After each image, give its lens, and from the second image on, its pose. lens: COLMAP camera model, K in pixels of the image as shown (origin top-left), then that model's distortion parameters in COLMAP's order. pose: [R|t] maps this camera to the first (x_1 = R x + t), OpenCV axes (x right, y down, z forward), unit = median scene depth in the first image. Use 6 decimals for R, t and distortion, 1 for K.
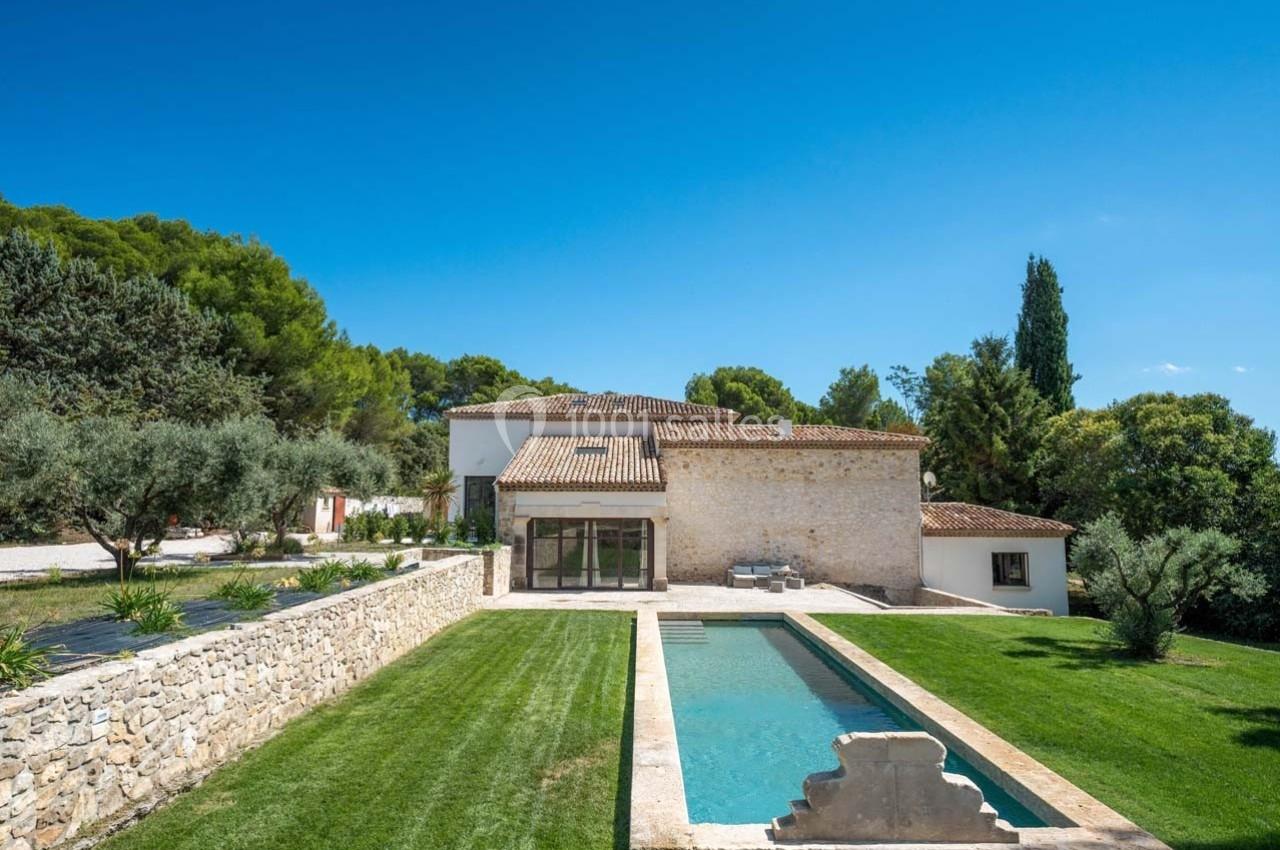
lens RADIAL K [[844.2, 0, 649.6], [0, 844.2, 419.5], [0, 0, 1]] dist [0.033143, -0.001866]
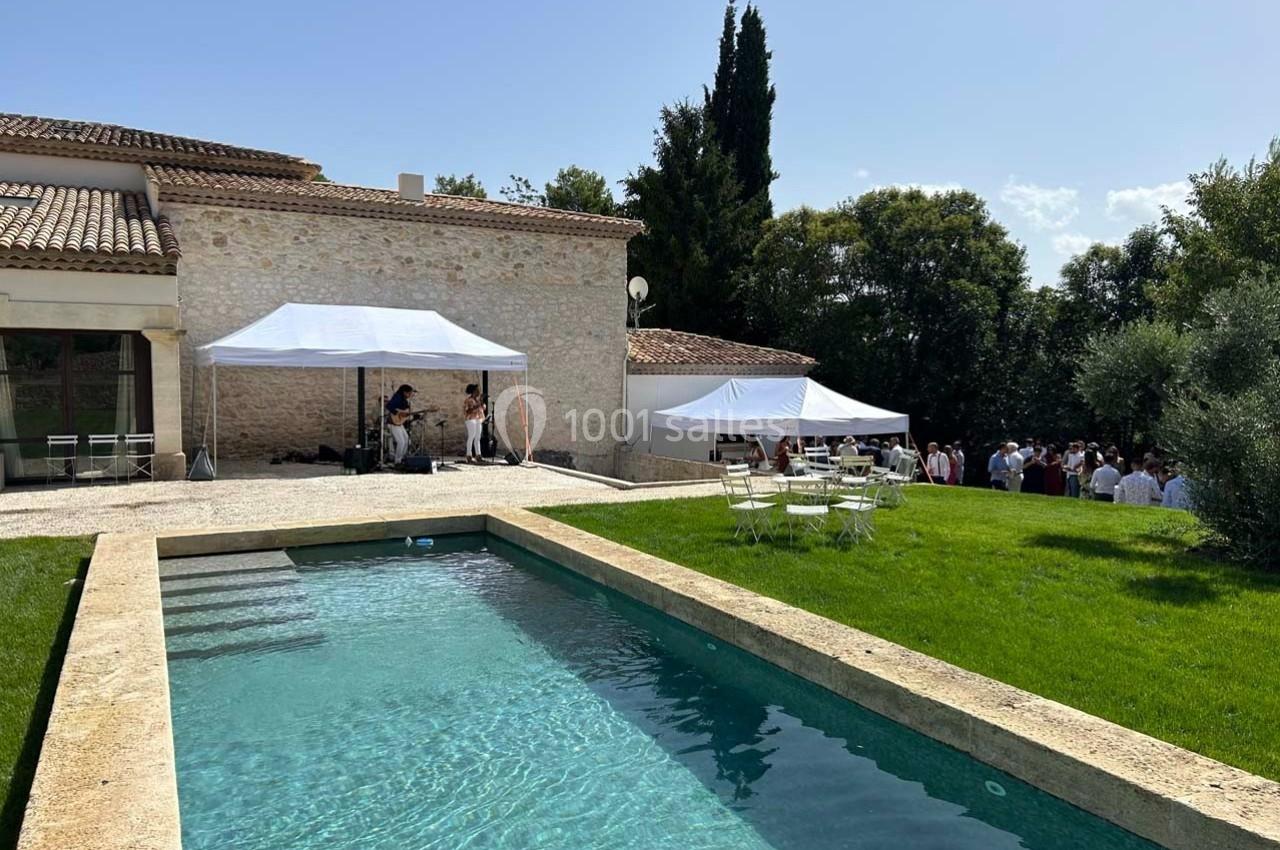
lens RADIAL K [[948.8, 0, 686.5], [0, 948.8, 414.6], [0, 0, 1]] dist [0.023250, -0.019955]
pose [[0.872671, -0.021163, 0.487851, 0.005599], [-0.050618, 0.989758, 0.133483, 0.067904], [-0.485679, -0.141181, 0.862661, 0.342353]]
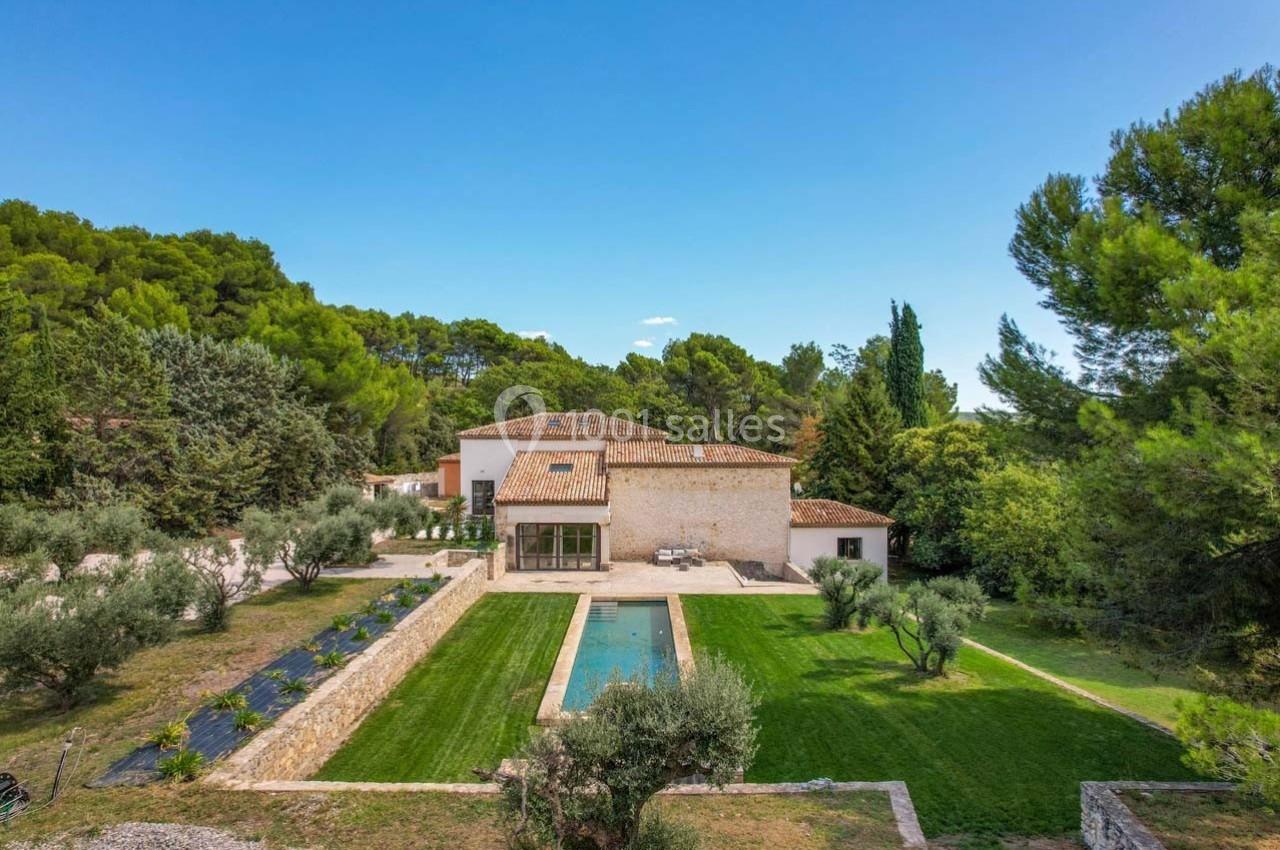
lens RADIAL K [[844.2, 0, 650.7], [0, 844.2, 380.1], [0, 0, 1]] dist [0.033143, -0.001866]
pose [[0.999980, -0.006023, 0.001700, 0.082830], [0.005932, 0.998764, 0.049343, -0.186109], [-0.001995, -0.049332, 0.998780, -0.430063]]
